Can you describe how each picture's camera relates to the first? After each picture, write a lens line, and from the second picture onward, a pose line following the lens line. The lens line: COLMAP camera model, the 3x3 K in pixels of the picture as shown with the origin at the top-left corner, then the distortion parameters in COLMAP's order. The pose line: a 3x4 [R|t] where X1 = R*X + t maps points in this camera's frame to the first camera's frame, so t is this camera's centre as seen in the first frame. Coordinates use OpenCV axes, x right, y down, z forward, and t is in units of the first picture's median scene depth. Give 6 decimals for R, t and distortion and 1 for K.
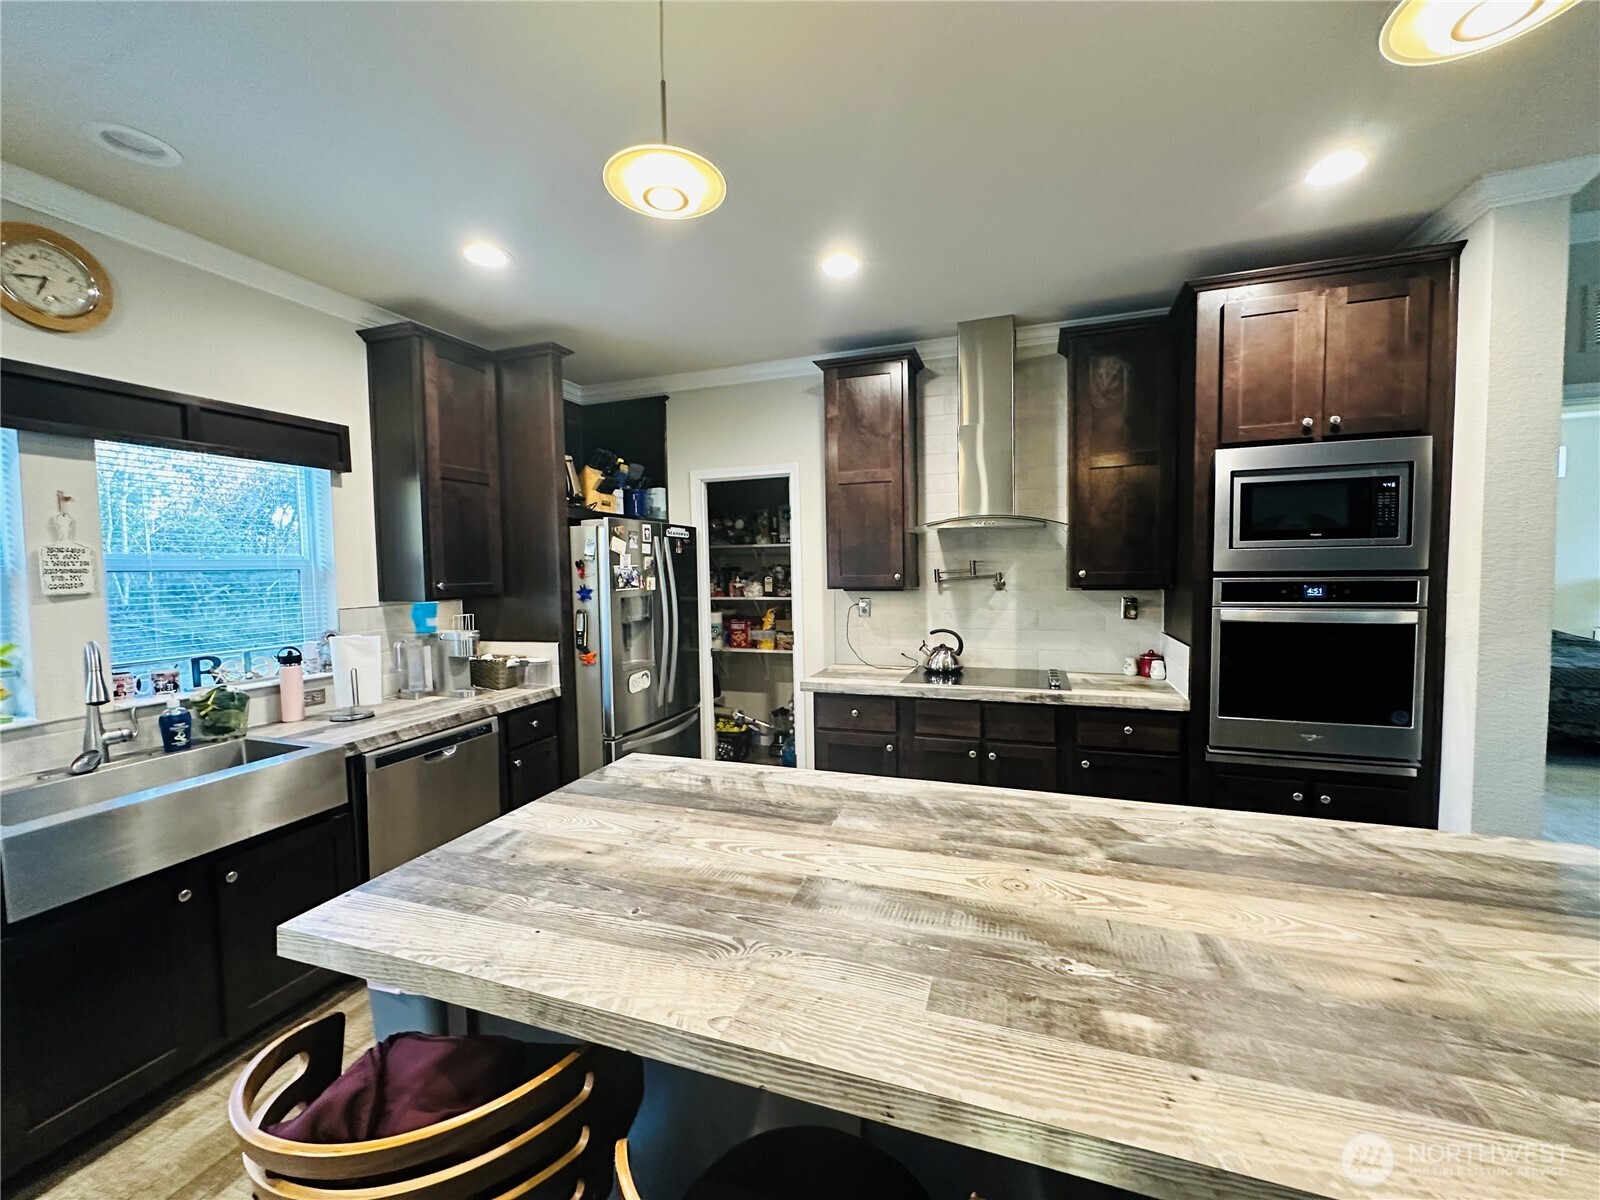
lens RADIAL K [[636.7, 0, 801.9], [0, 636.7, 600.4], [0, 0, 1]] dist [-0.002748, 0.000289]
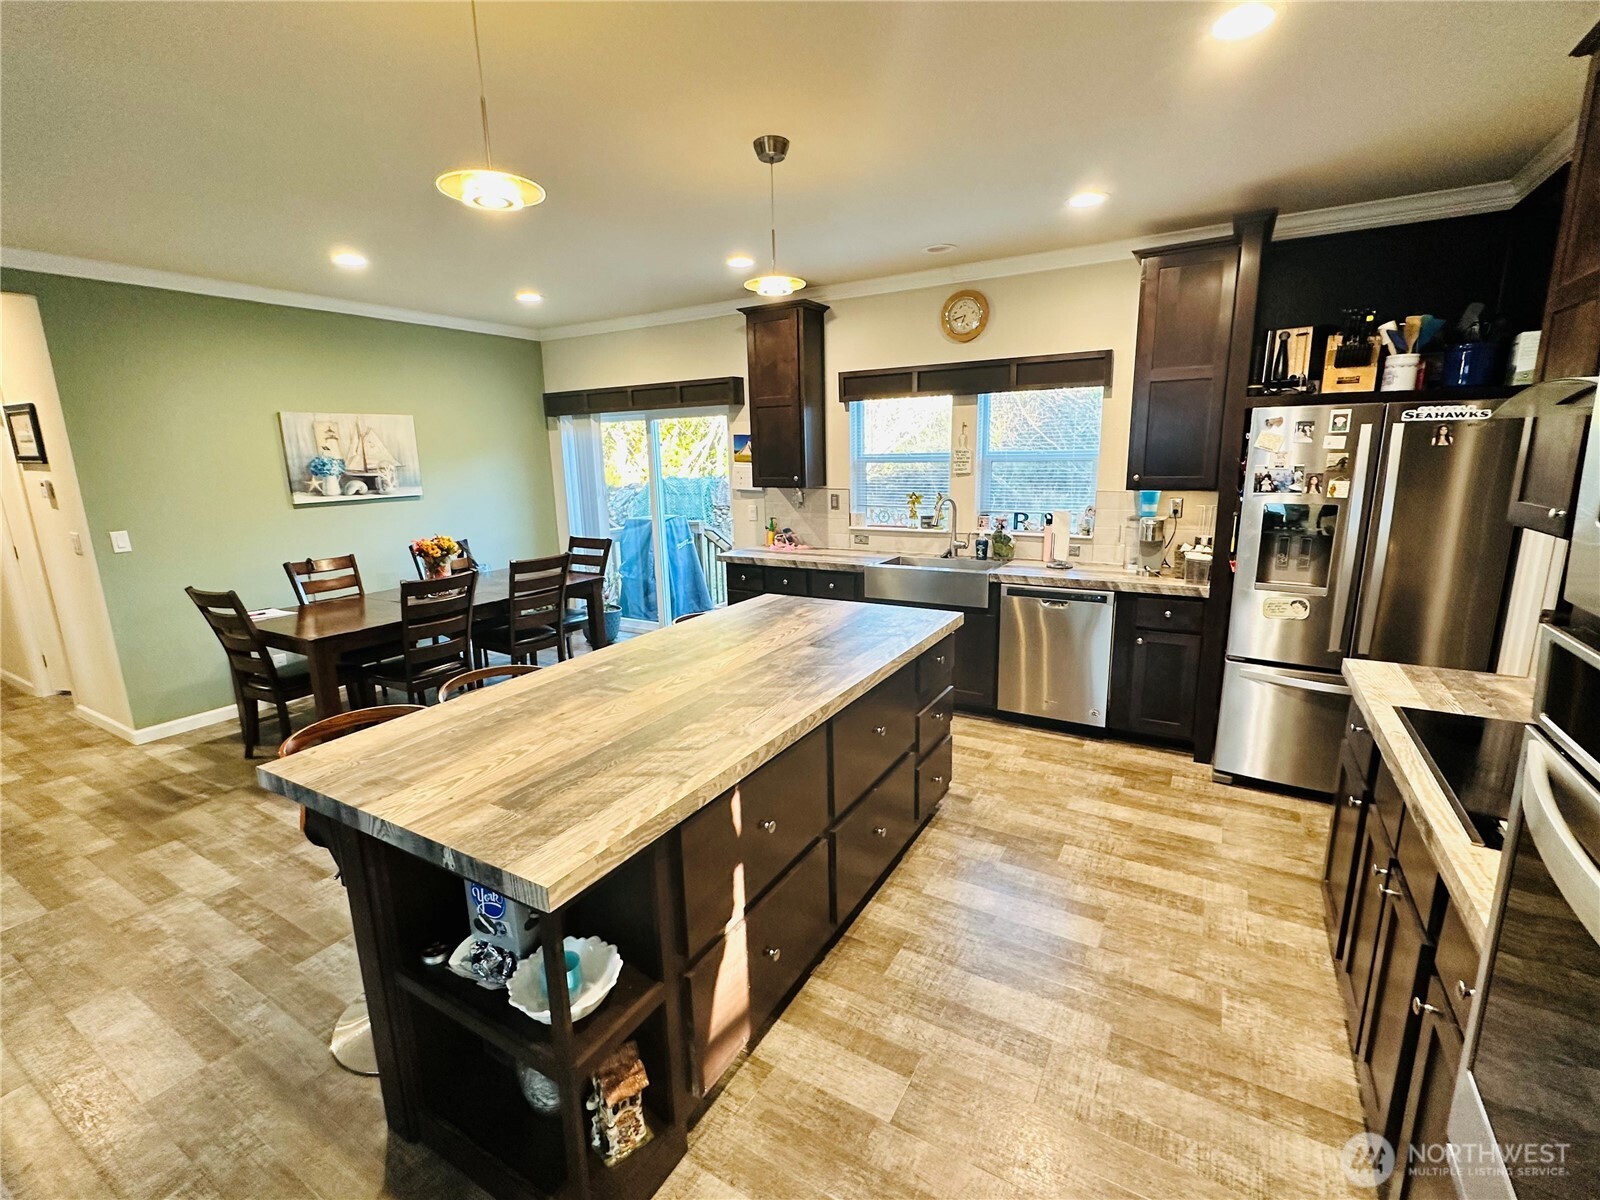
lens RADIAL K [[710.7, 0, 800.7], [0, 710.7, 601.9], [0, 0, 1]] dist [-0.001575, -0.000209]
pose [[-0.192097, 0.226580, -0.954861, 0.773927], [-0.028861, 0.971257, 0.236277, -0.082750], [0.980952, 0.072946, -0.180036, 0.572308]]
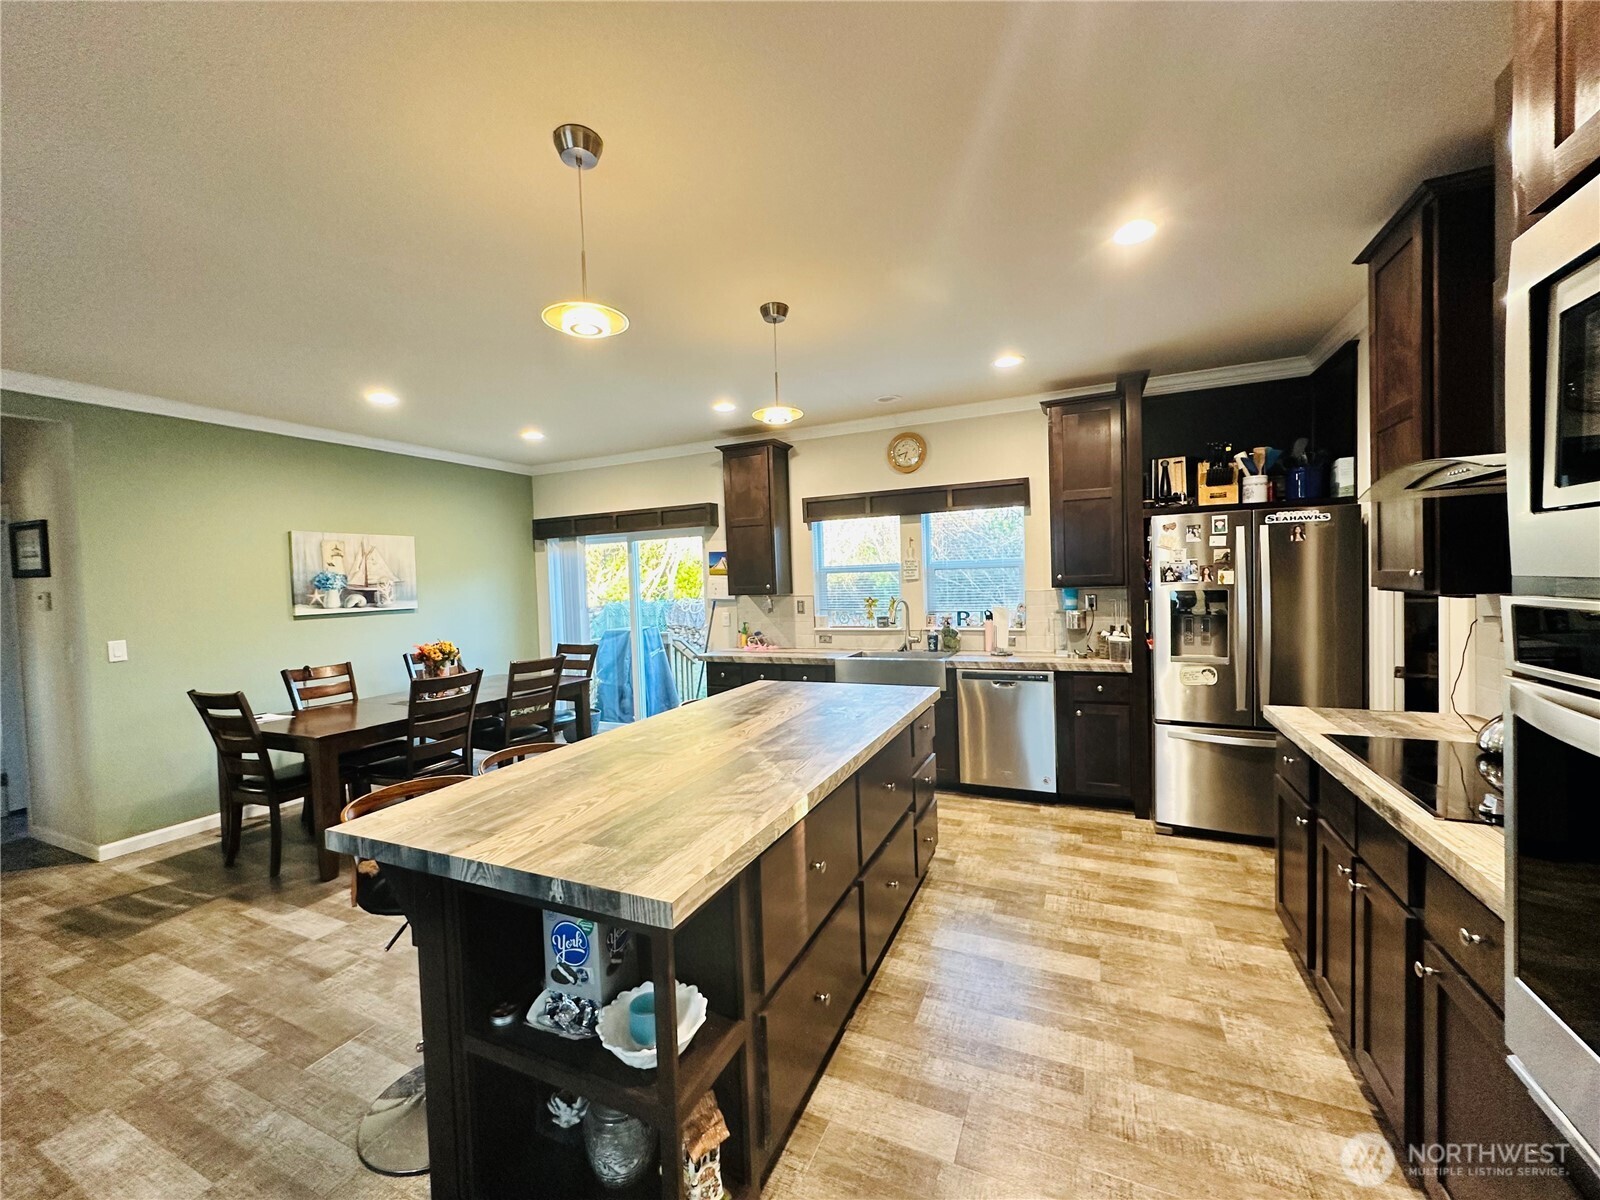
lens RADIAL K [[636.7, 0, 801.9], [0, 636.7, 600.4], [0, 0, 1]] dist [-0.002748, 0.000289]
pose [[-0.085292, 0.053293, -0.994930, 0.812398], [-0.019980, 0.998276, 0.055185, -0.034158], [0.996156, 0.024586, -0.084080, 0.484619]]
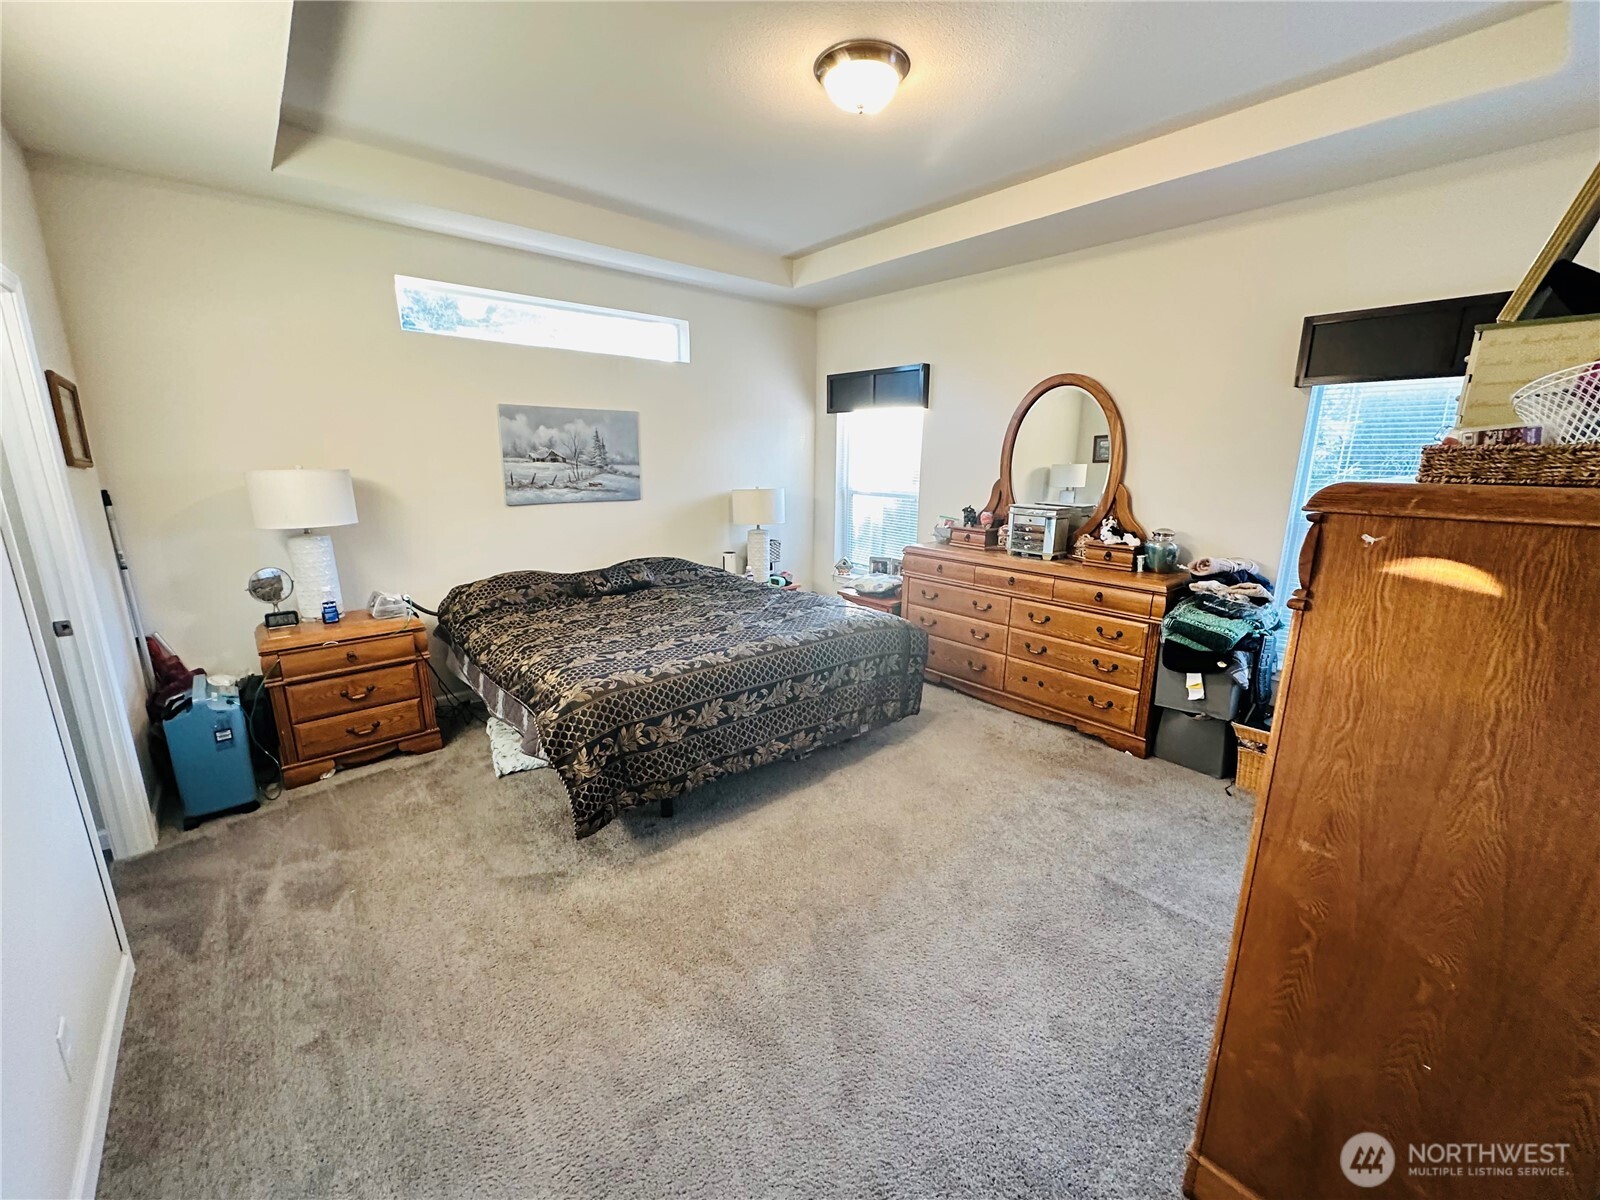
lens RADIAL K [[636.7, 0, 801.9], [0, 636.7, 600.4], [0, 0, 1]] dist [-0.002748, 0.000289]
pose [[0.488195, -0.179408, 0.854095, 0.982706], [0.031029, 0.981592, 0.188453, -0.090479], [-0.872183, -0.065500, 0.484775, 0.860737]]
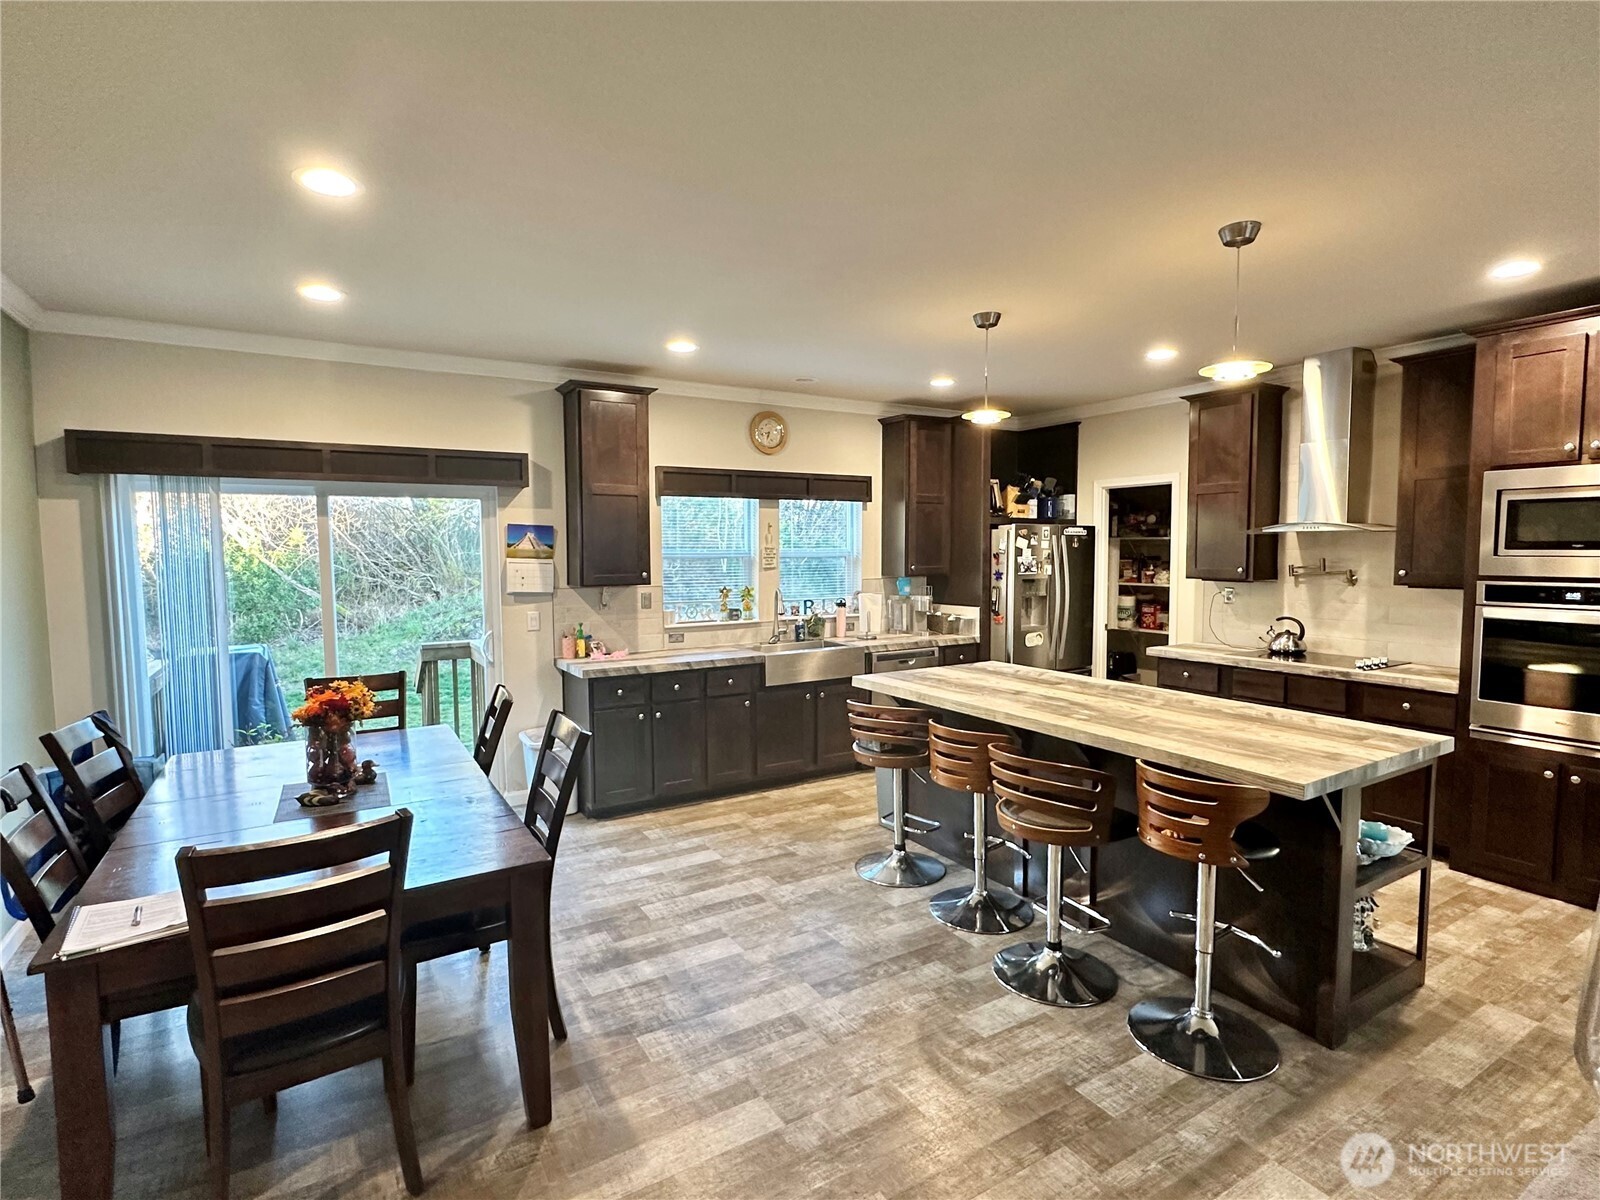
lens RADIAL K [[799.5, 0, 800.8], [0, 799.5, 602.8], [0, 0, 1]] dist [0.000333, -0.000050]
pose [[0.775350, 0.056577, -0.628992, 0.471847], [-0.042436, 0.998395, 0.037494, 0.002656], [0.630104, -0.002379, 0.776507, -0.727677]]
